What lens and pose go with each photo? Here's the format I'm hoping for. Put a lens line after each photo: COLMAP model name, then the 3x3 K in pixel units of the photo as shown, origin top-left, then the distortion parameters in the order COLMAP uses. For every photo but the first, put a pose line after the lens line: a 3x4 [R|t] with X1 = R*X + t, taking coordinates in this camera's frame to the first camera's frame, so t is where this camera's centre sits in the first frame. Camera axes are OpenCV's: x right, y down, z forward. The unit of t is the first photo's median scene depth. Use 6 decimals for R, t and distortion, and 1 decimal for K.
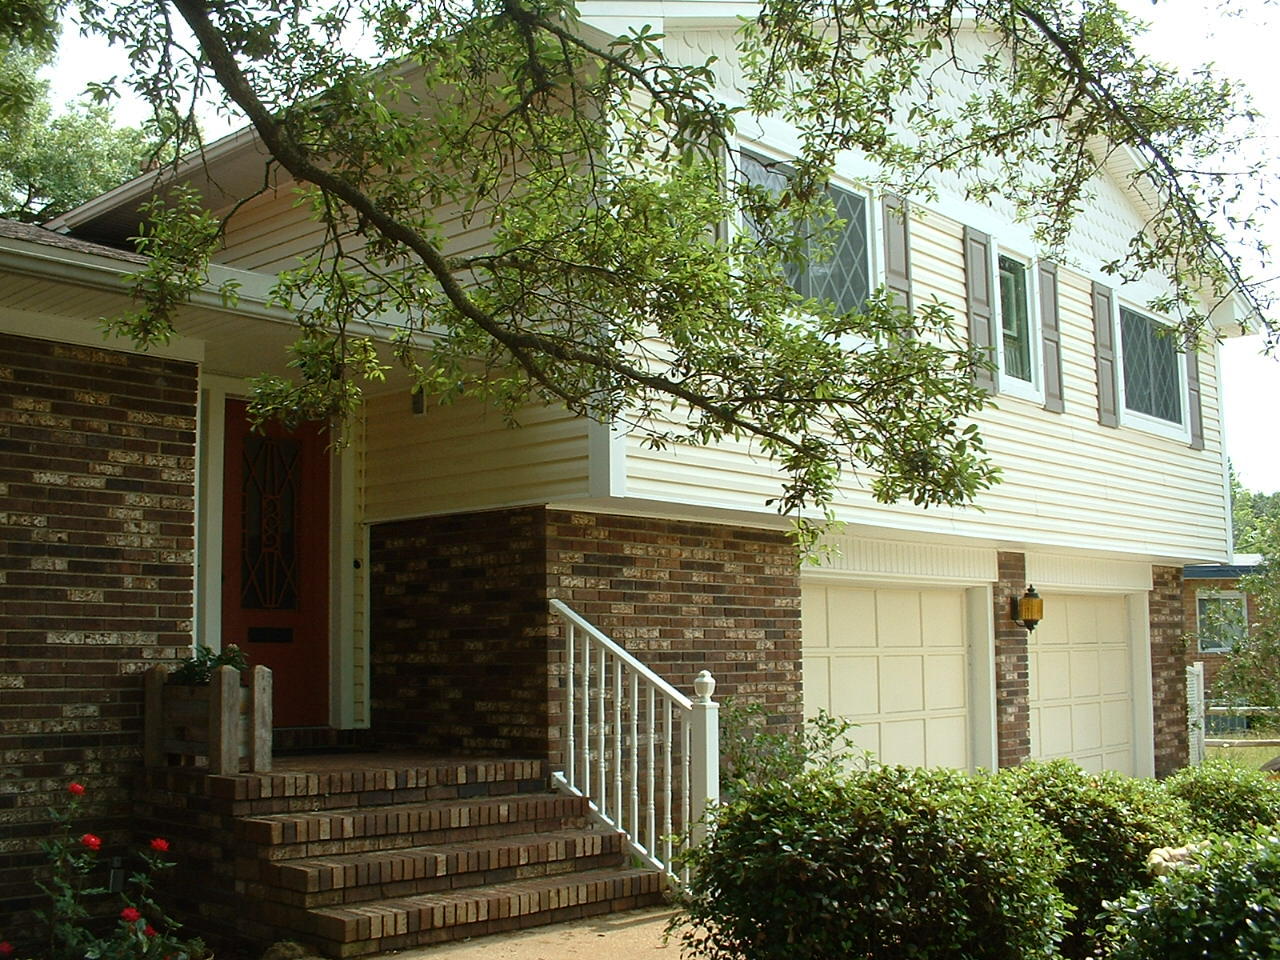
lens RADIAL K [[1483.5, 0, 640.0], [0, 1483.5, 480.0], [0, 0, 1]] dist [-0.221533, 0.145902]
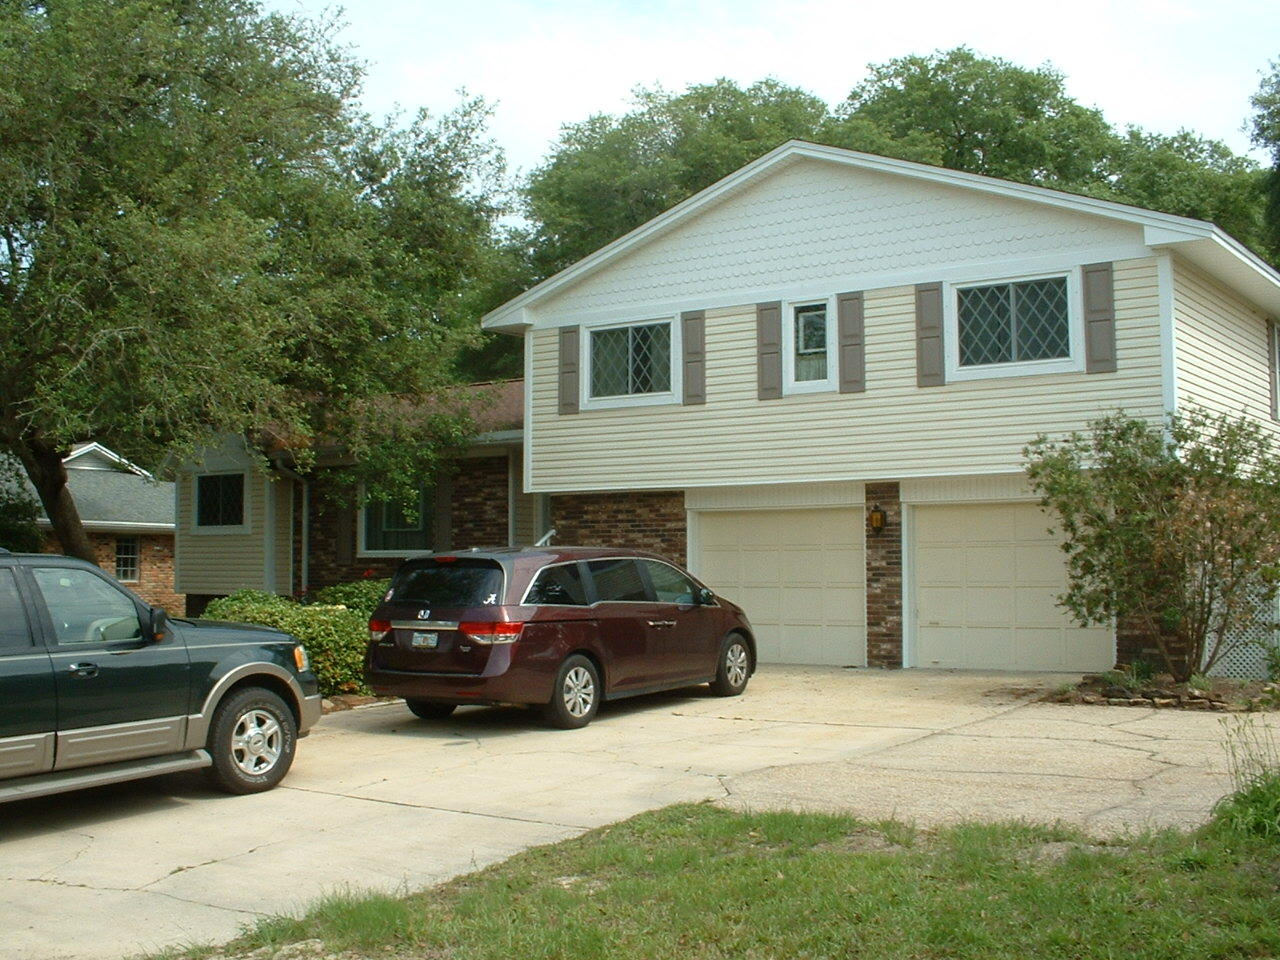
lens RADIAL K [[1483.5, 0, 640.0], [0, 1483.5, 480.0], [0, 0, 1]] dist [-0.221533, 0.145902]
pose [[0.110528, -0.048305, -0.992698, 3.105095], [0.121754, 0.991953, -0.034712, 0.123545], [0.986387, -0.117028, 0.115520, 1.020332]]
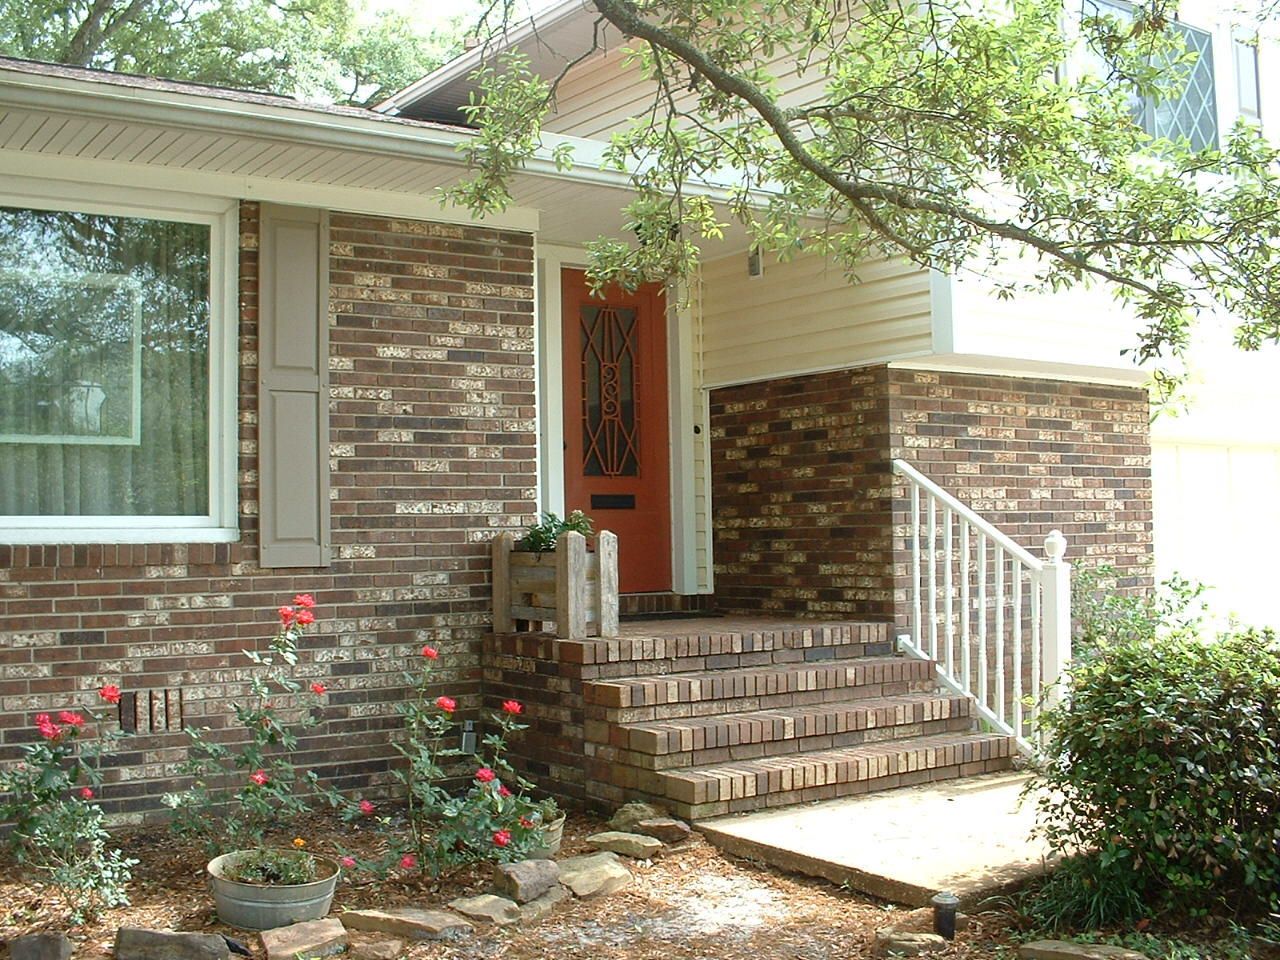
lens RADIAL K [[1483.5, 0, 640.0], [0, 1483.5, 480.0], [0, 0, 1]] dist [-0.221533, 0.145902]
pose [[0.975051, -0.013984, -0.221540, -0.010521], [0.033211, 0.995971, 0.083301, 0.008313], [0.219483, -0.088580, 0.971587, 0.015508]]
